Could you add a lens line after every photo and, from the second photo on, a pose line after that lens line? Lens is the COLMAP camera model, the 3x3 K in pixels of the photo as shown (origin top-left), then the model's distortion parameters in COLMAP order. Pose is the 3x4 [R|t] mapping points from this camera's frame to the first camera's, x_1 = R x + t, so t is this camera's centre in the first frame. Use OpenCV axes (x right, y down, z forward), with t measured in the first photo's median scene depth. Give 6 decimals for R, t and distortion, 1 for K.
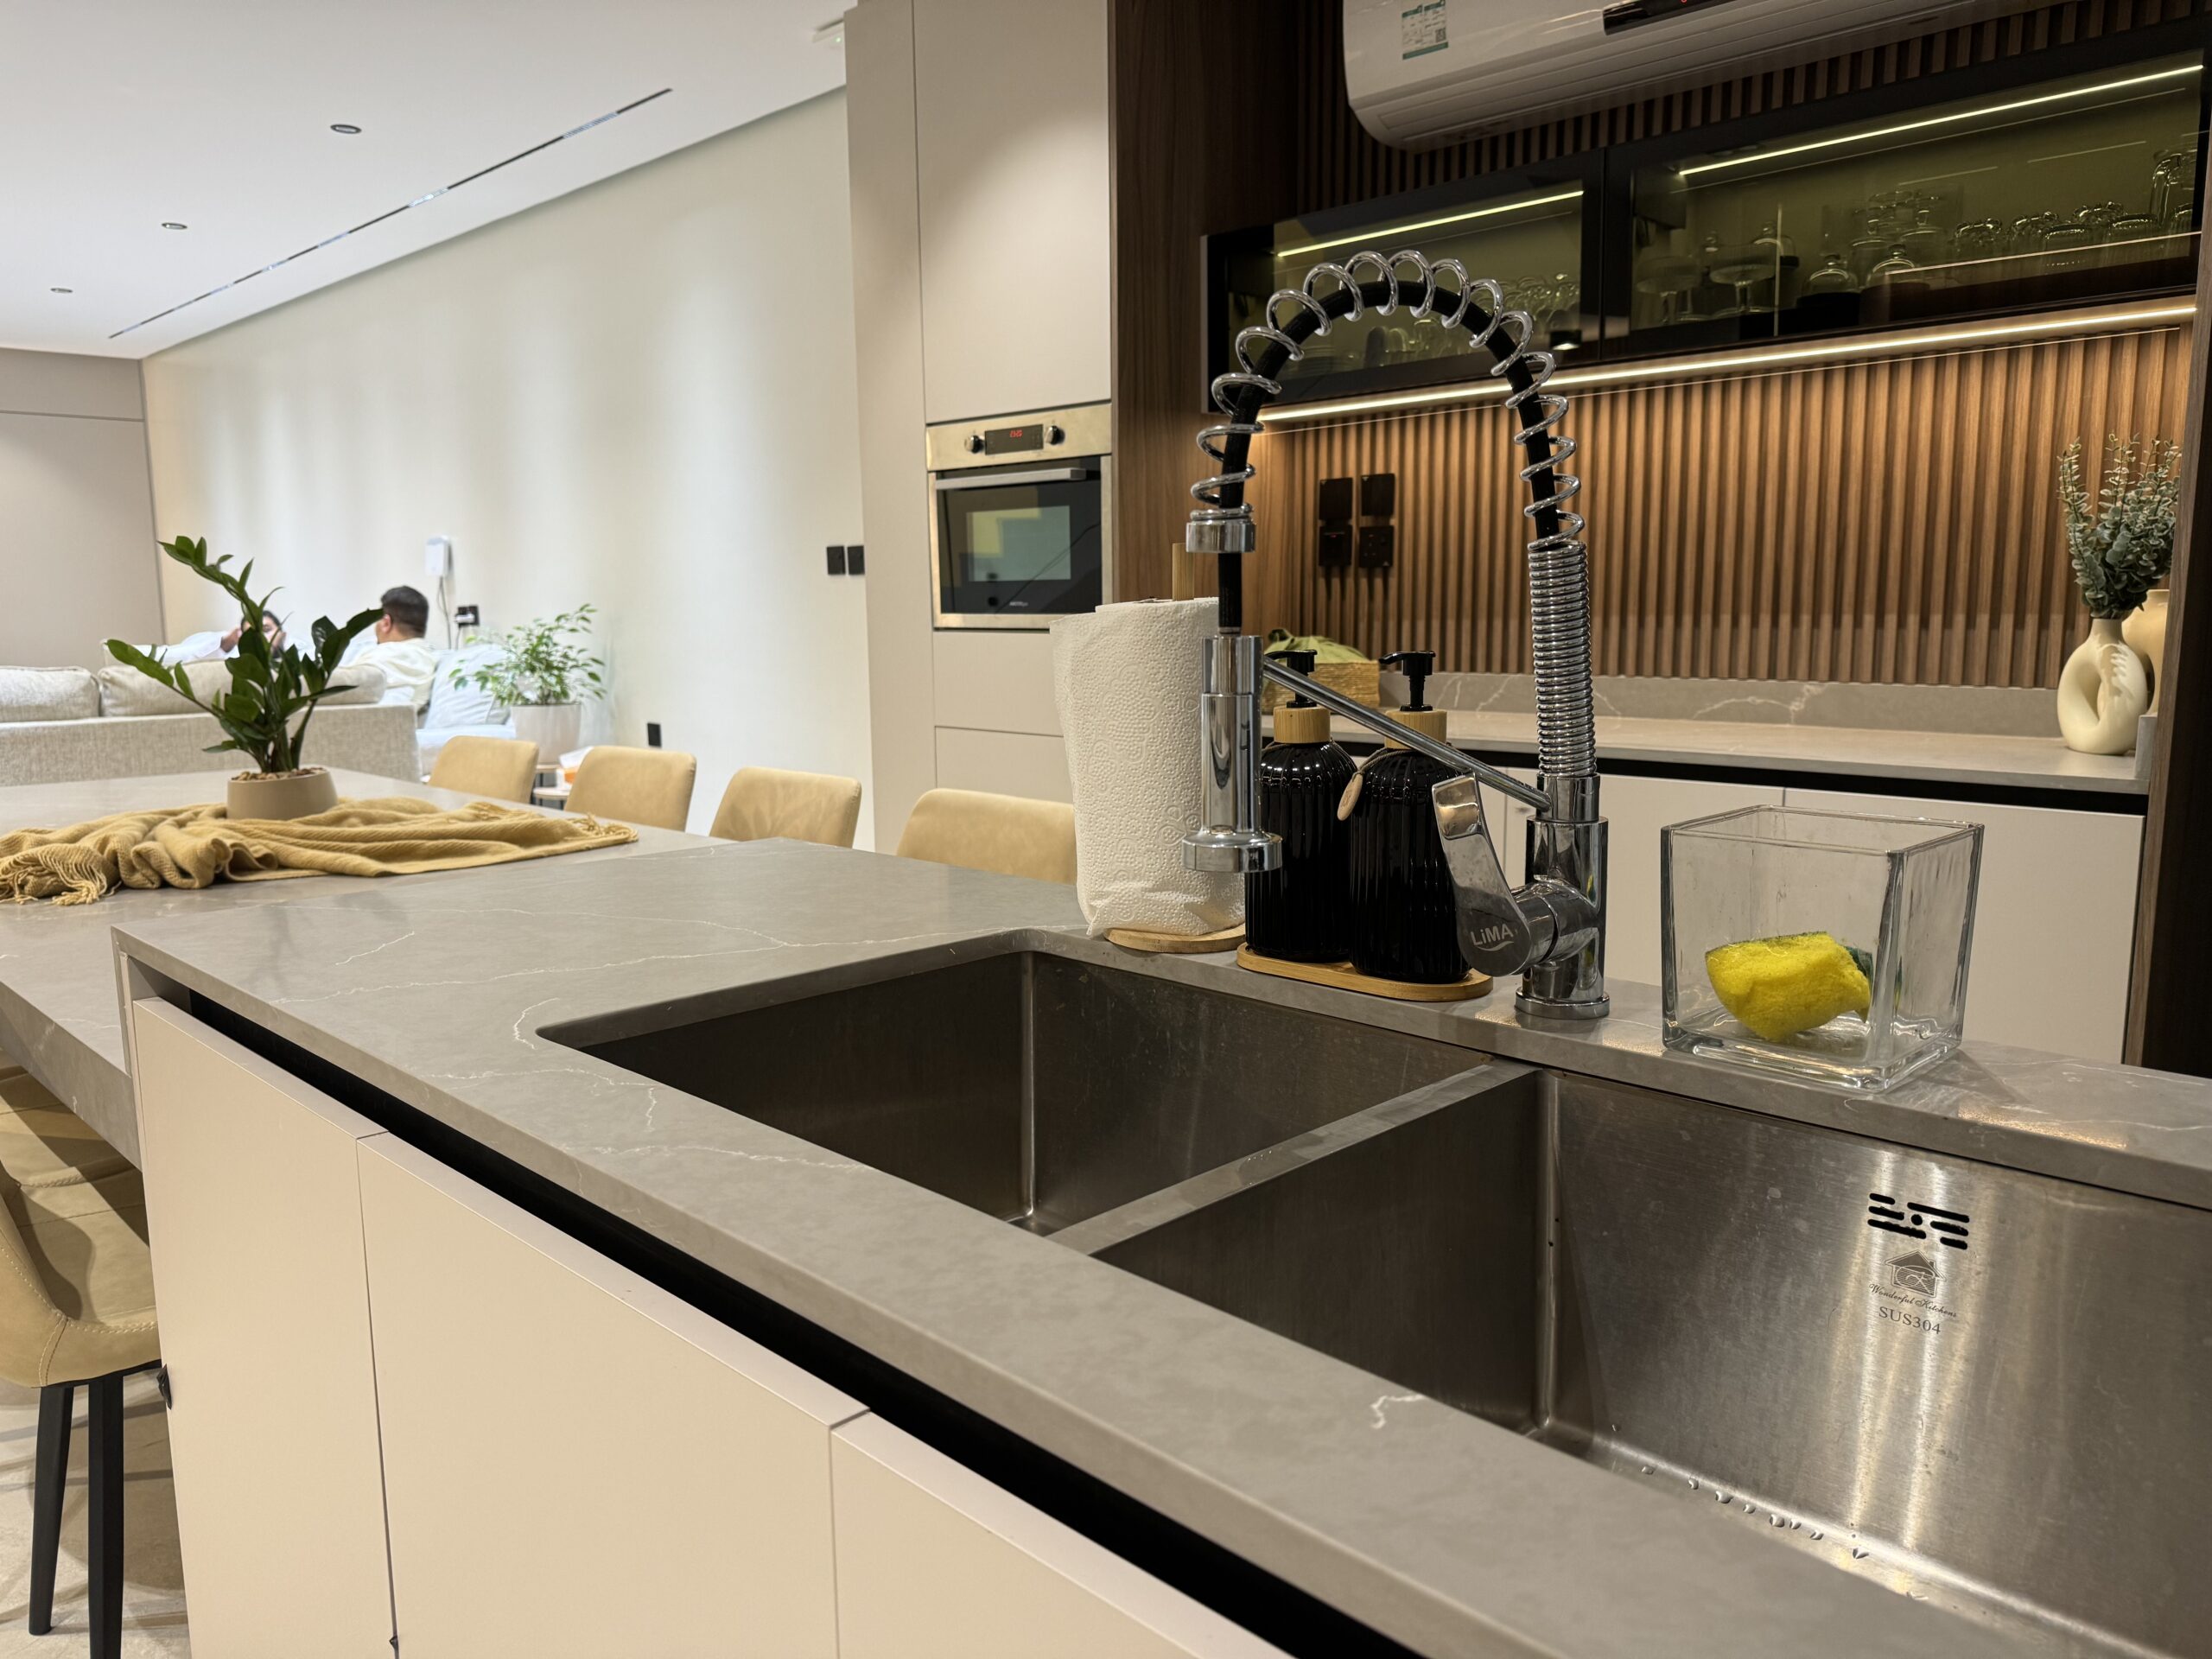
lens RADIAL K [[1566.5, 0, 1118.0], [0, 1566.5, 820.2], [0, 0, 1]] dist [0.107223, -0.175374]
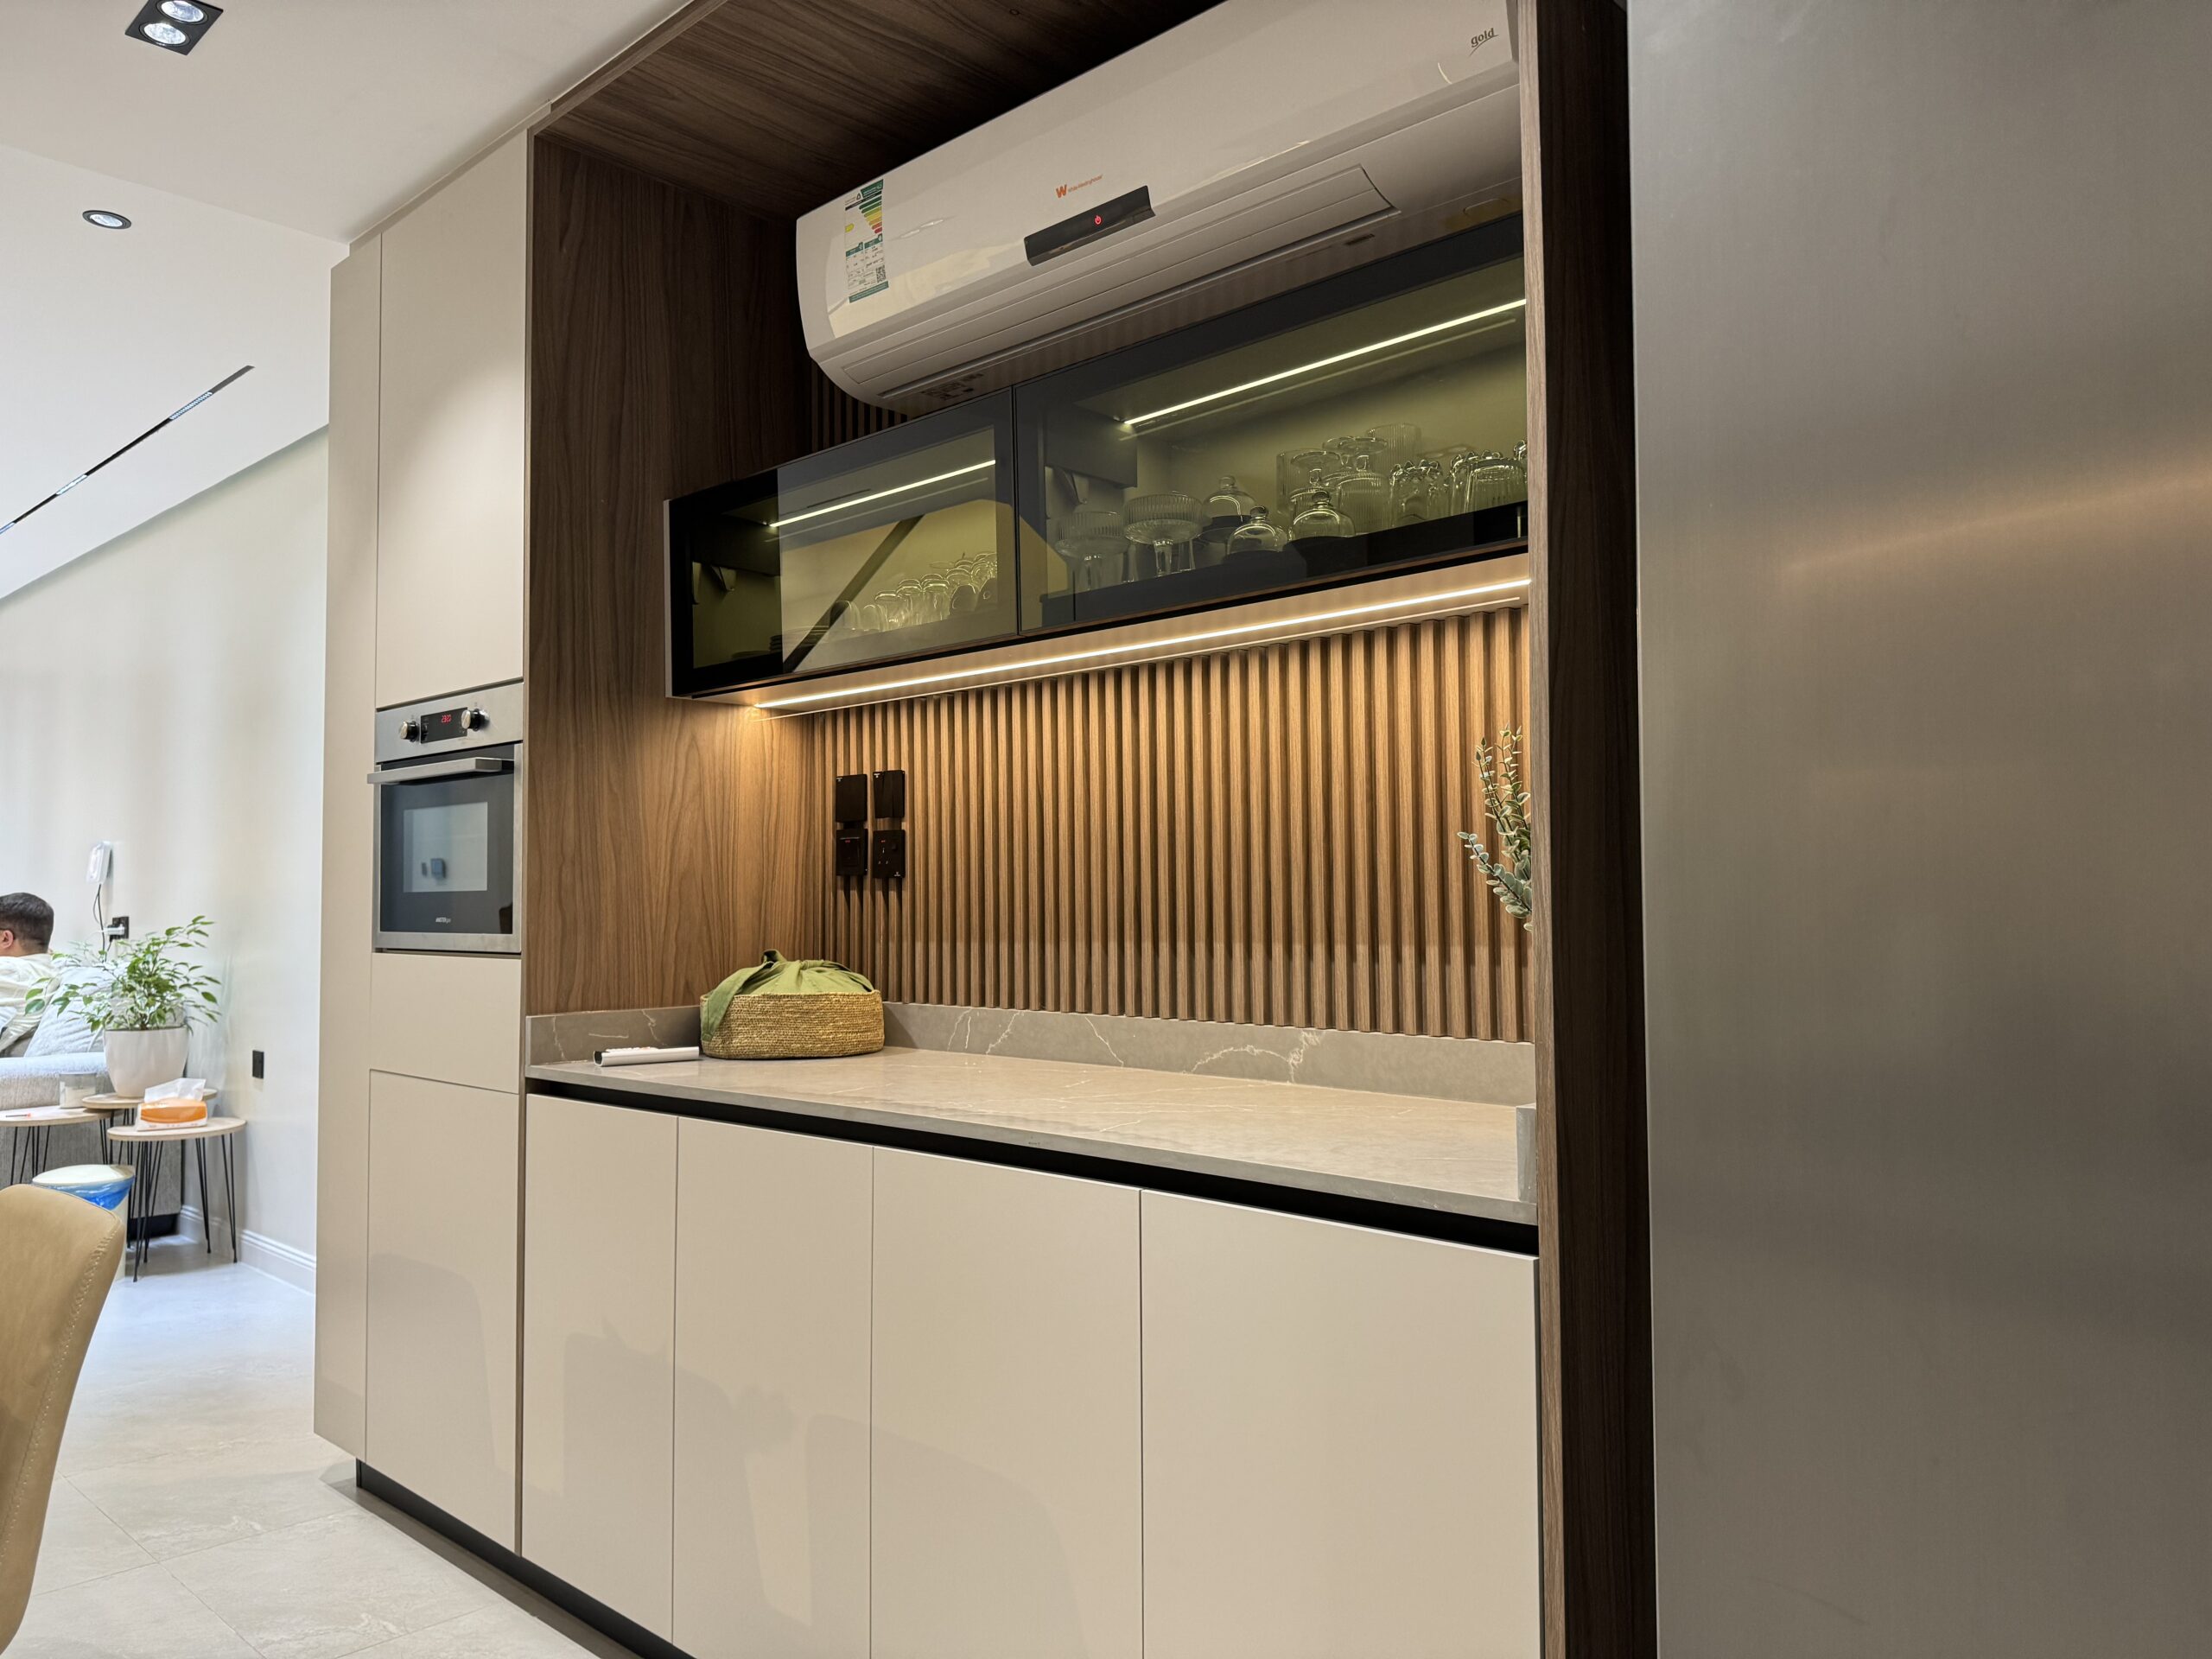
lens RADIAL K [[1549.7, 0, 1106.0], [0, 1549.7, 829.5], [0, 0, 1]] dist [0.144619, -0.226798]
pose [[0.999704, 0.004755, 0.023868, 0.261861], [-0.000247, 0.982661, -0.185413, -0.033569], [-0.024336, 0.185353, 0.982371, 0.183618]]
